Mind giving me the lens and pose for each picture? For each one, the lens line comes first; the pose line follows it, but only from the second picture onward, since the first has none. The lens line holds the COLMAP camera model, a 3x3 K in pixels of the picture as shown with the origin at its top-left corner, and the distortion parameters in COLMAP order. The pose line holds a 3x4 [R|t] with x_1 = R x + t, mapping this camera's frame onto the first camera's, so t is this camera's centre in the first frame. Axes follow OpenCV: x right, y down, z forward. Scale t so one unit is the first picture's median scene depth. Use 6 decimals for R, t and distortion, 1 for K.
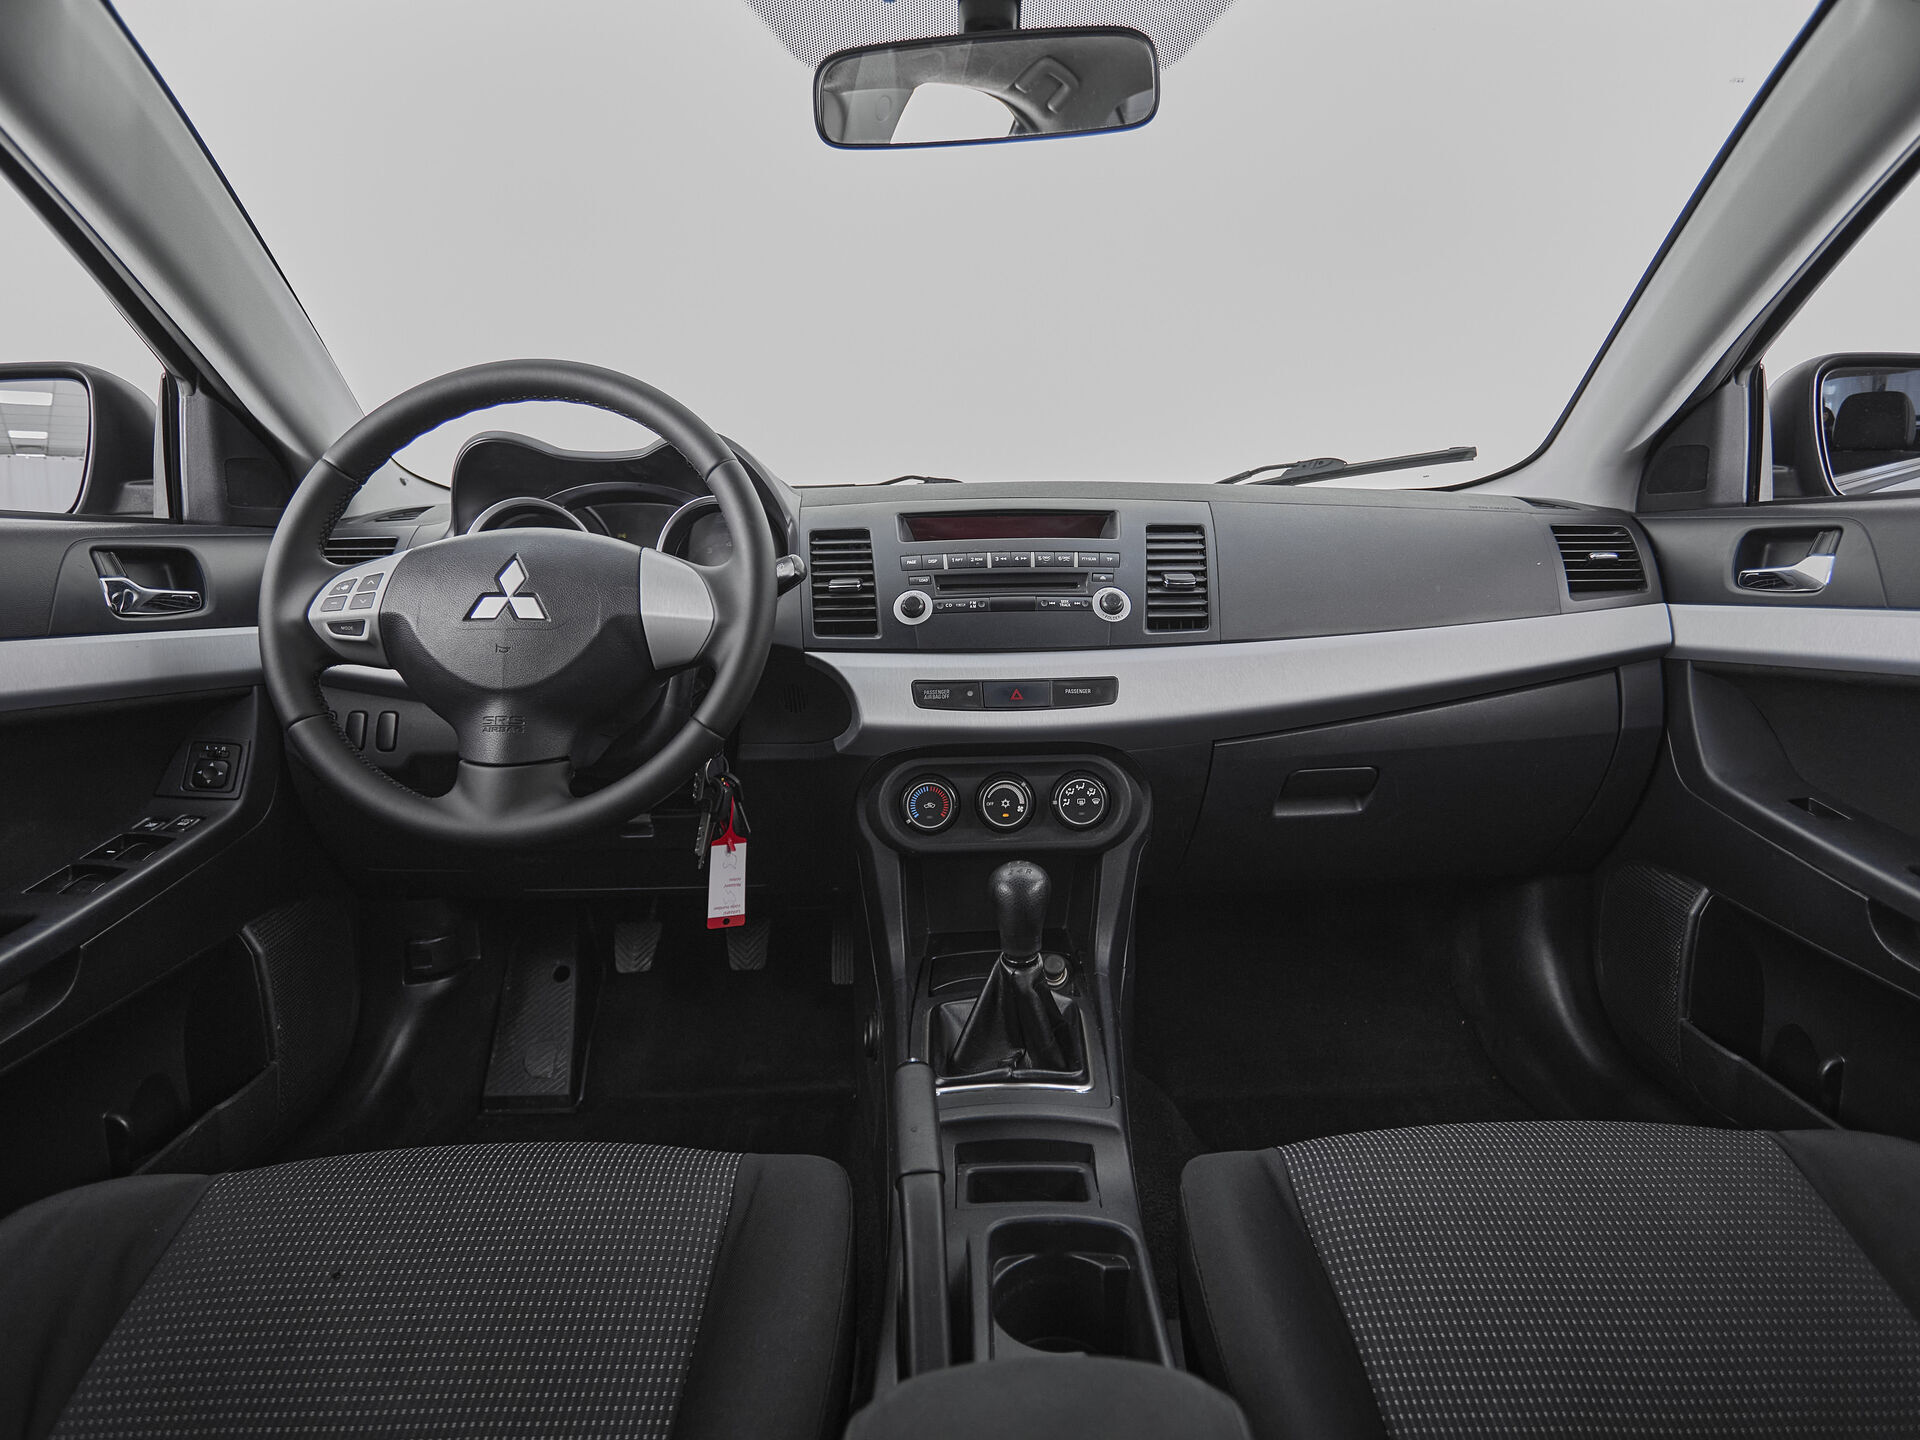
lens RADIAL K [[1076.3, 0, 994.8], [0, 1076.3, 704.0], [0, 0, 1]] dist [-0.002750, -0.002765]
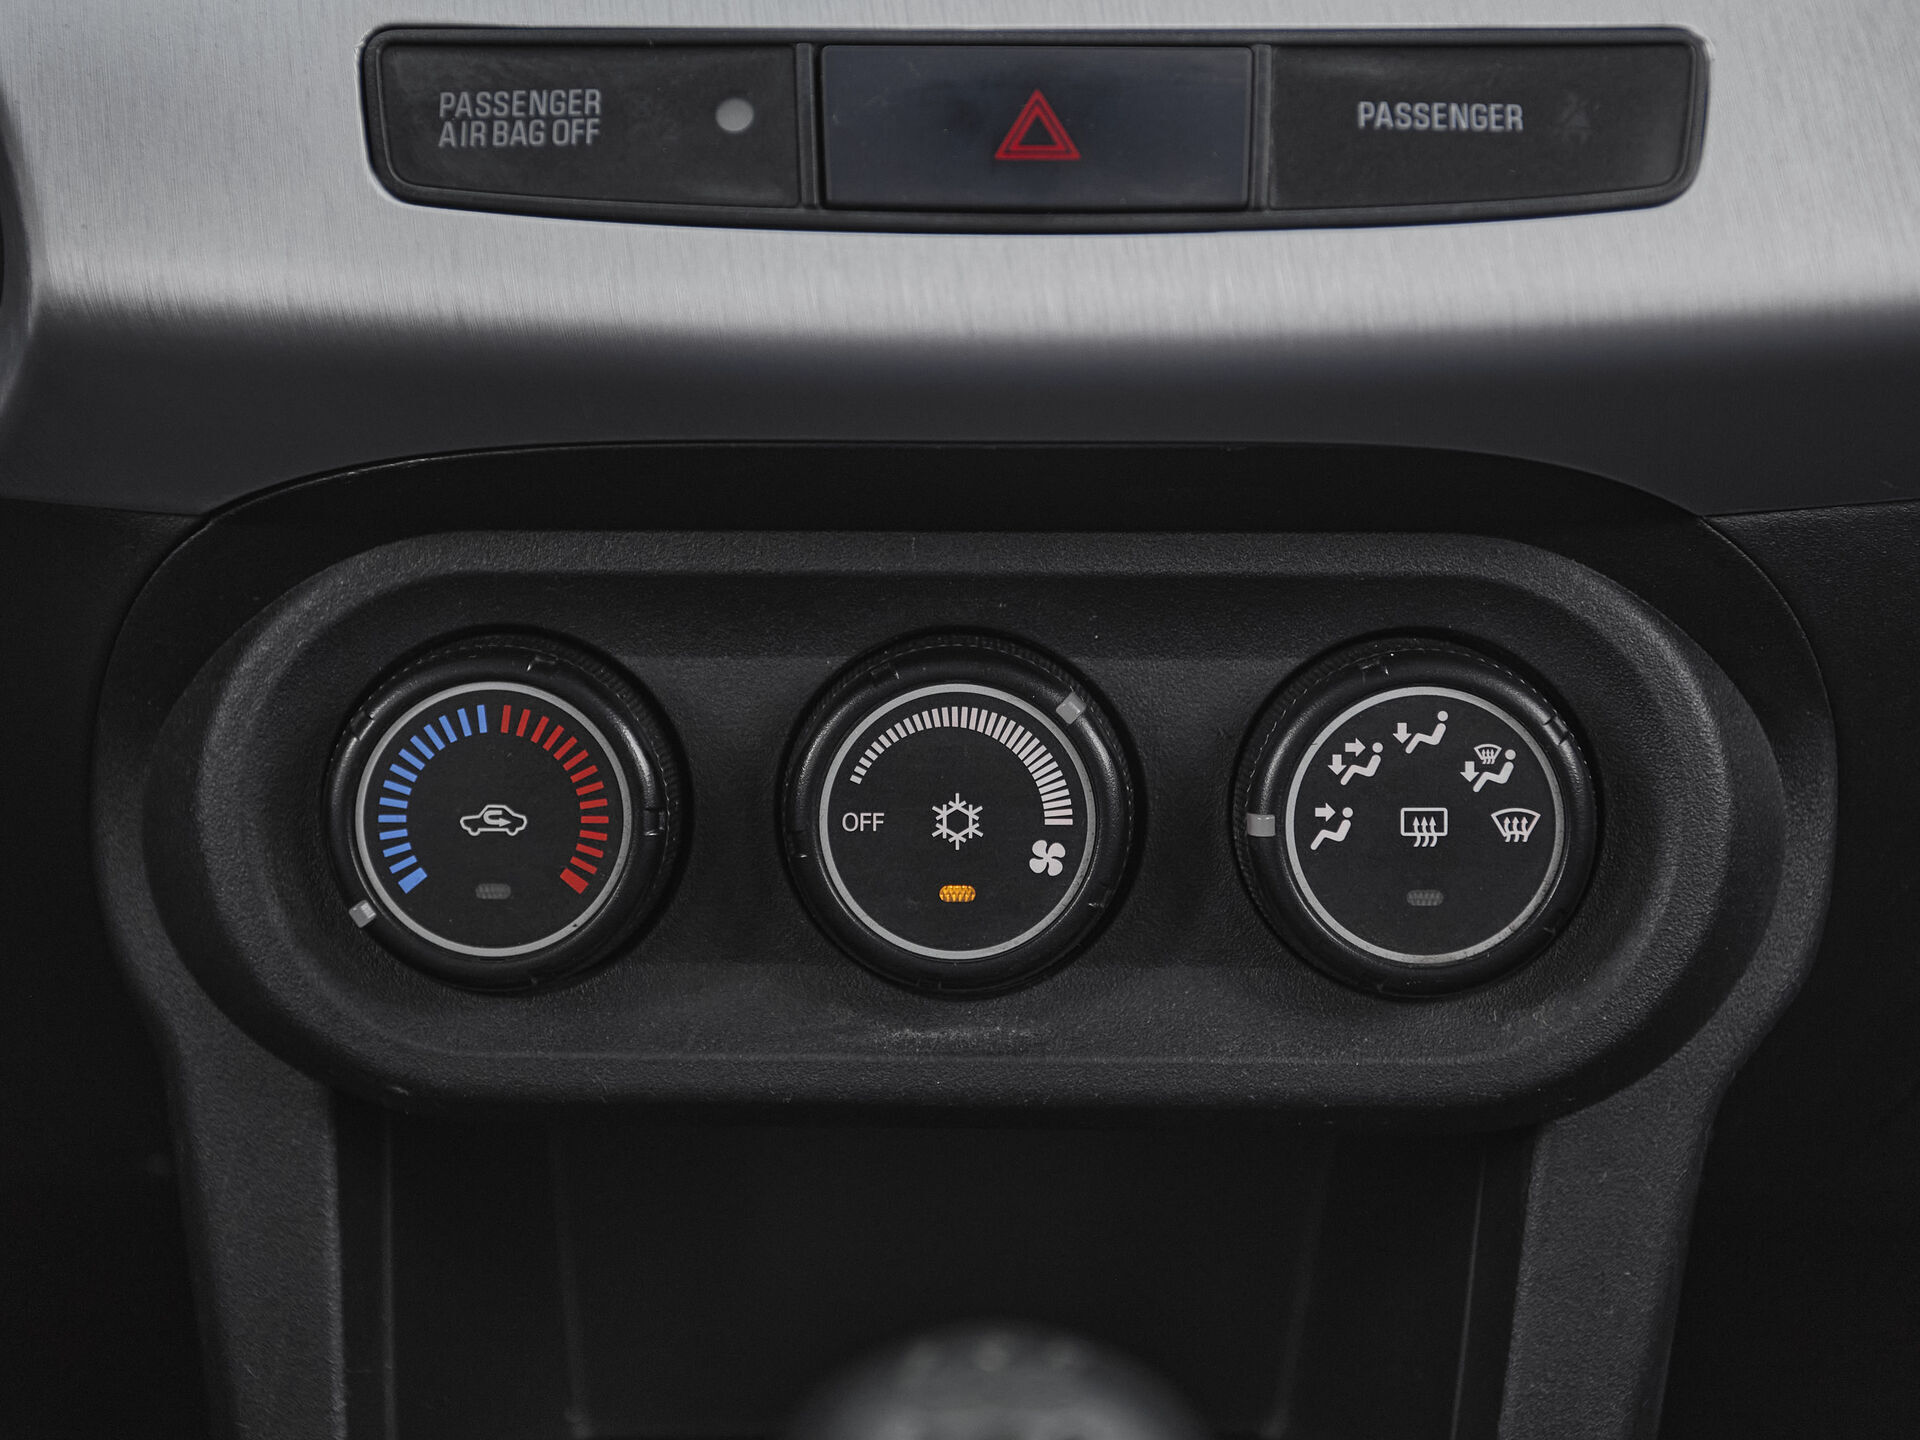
lens RADIAL K [[2674.0, 0, 911.9], [0, 2674.0, 526.9], [0, 0, 1]] dist [0.031915, 0.007390]
pose [[0.998662, 0.025569, -0.044958, 0.020168], [-0.023924, 0.999038, 0.036745, 0.032827], [0.045854, -0.035620, 0.998313, 0.594883]]
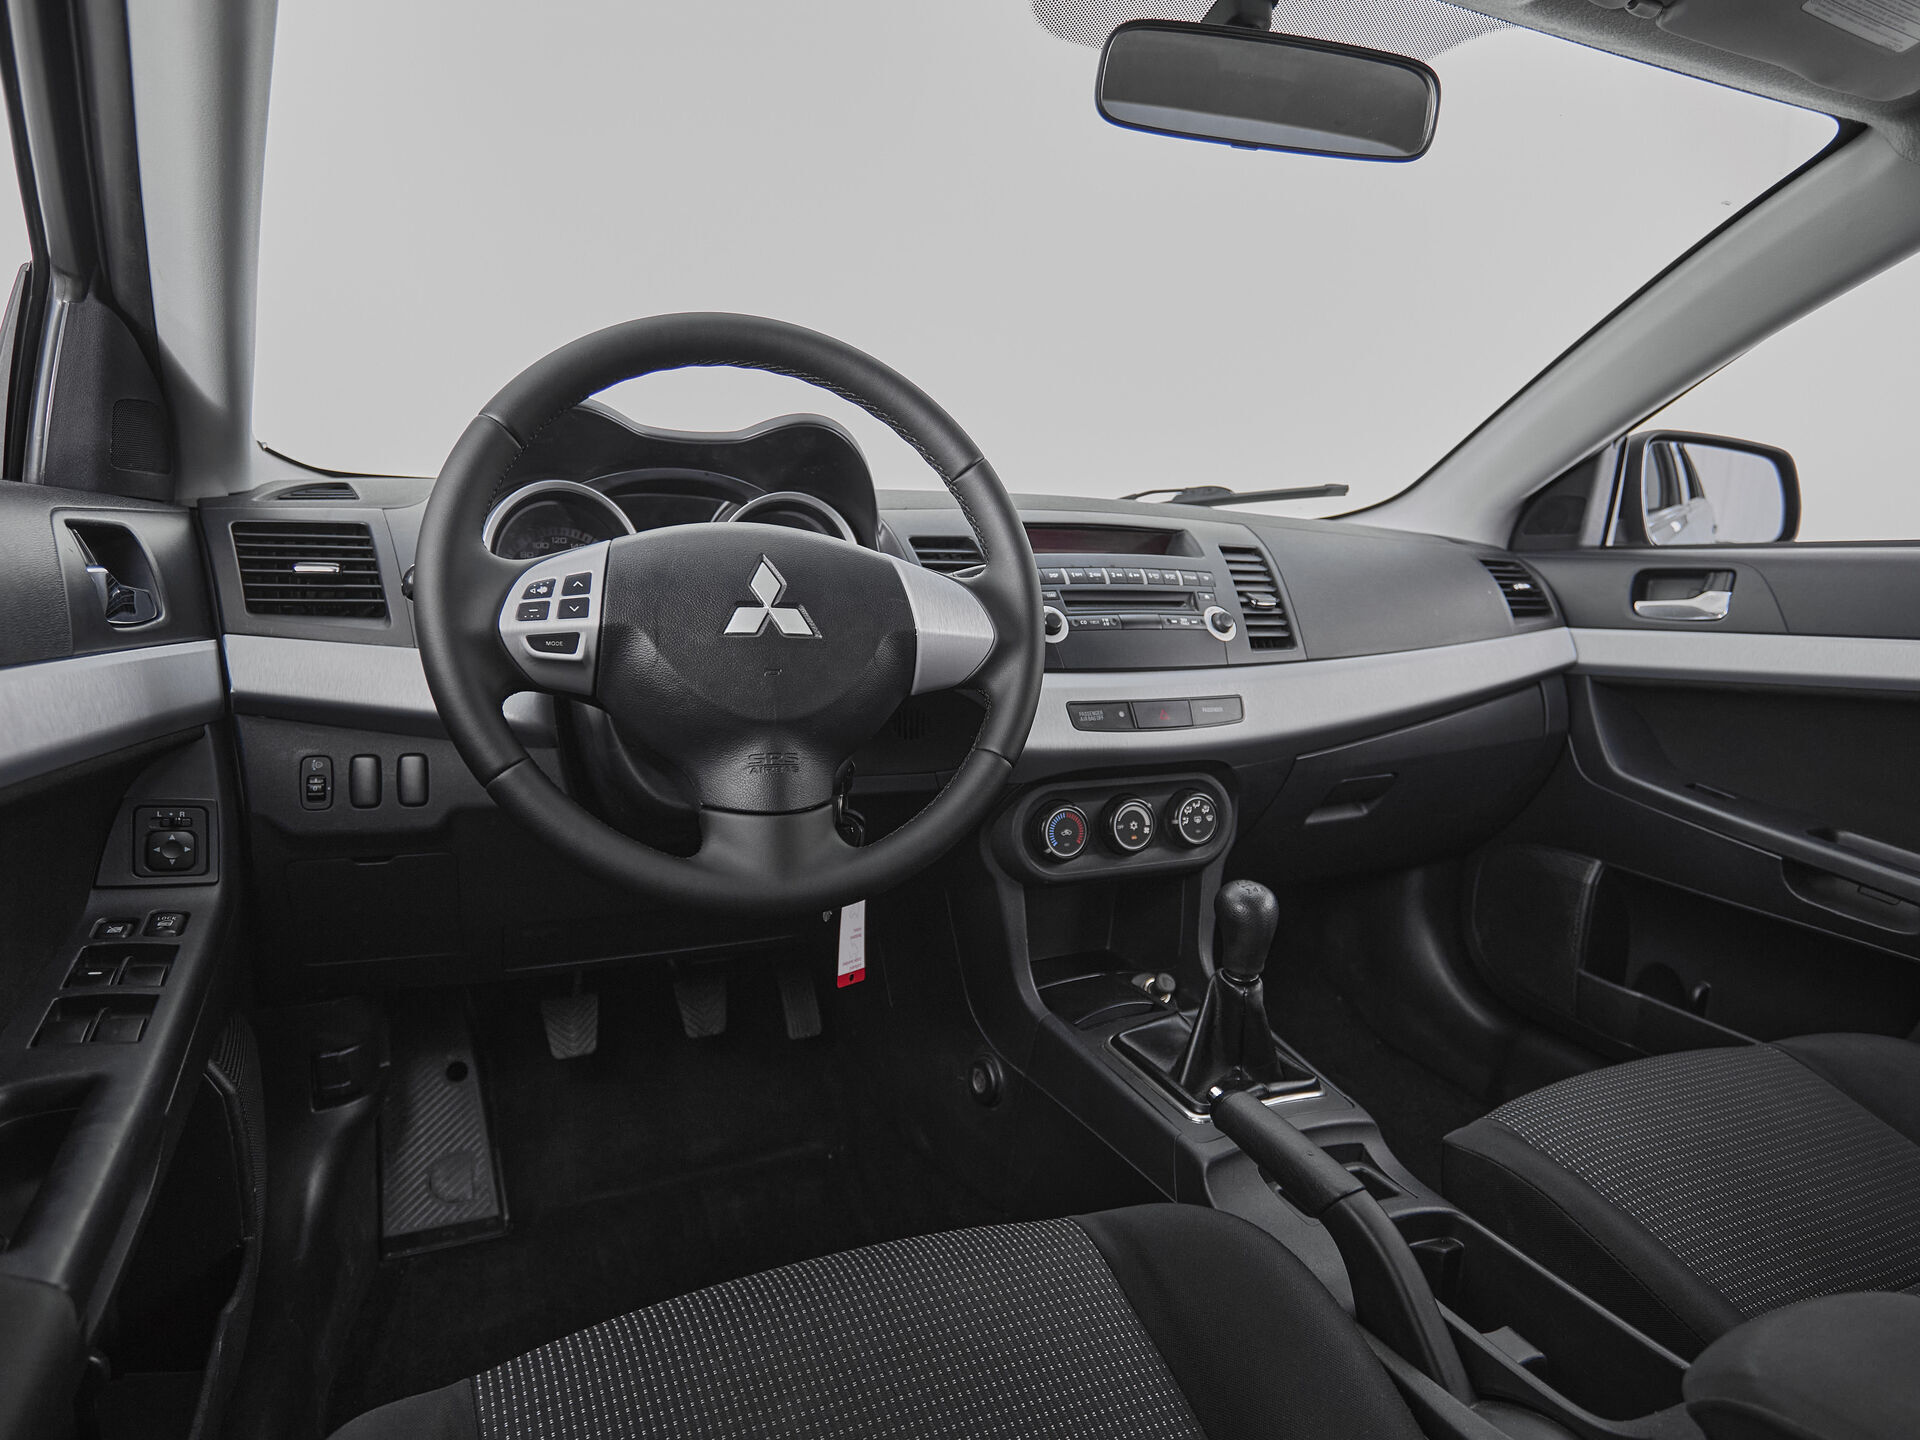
lens RADIAL K [[1091.0, 0, 962.8], [0, 1091.0, 751.0], [0, 0, 1]] dist [-0.002160, -0.001055]
pose [[0.922363, -0.032862, 0.384924, -0.514062], [0.022459, 0.999252, 0.031493, -0.010343], [-0.385671, -0.020403, 0.922411, 0.143745]]
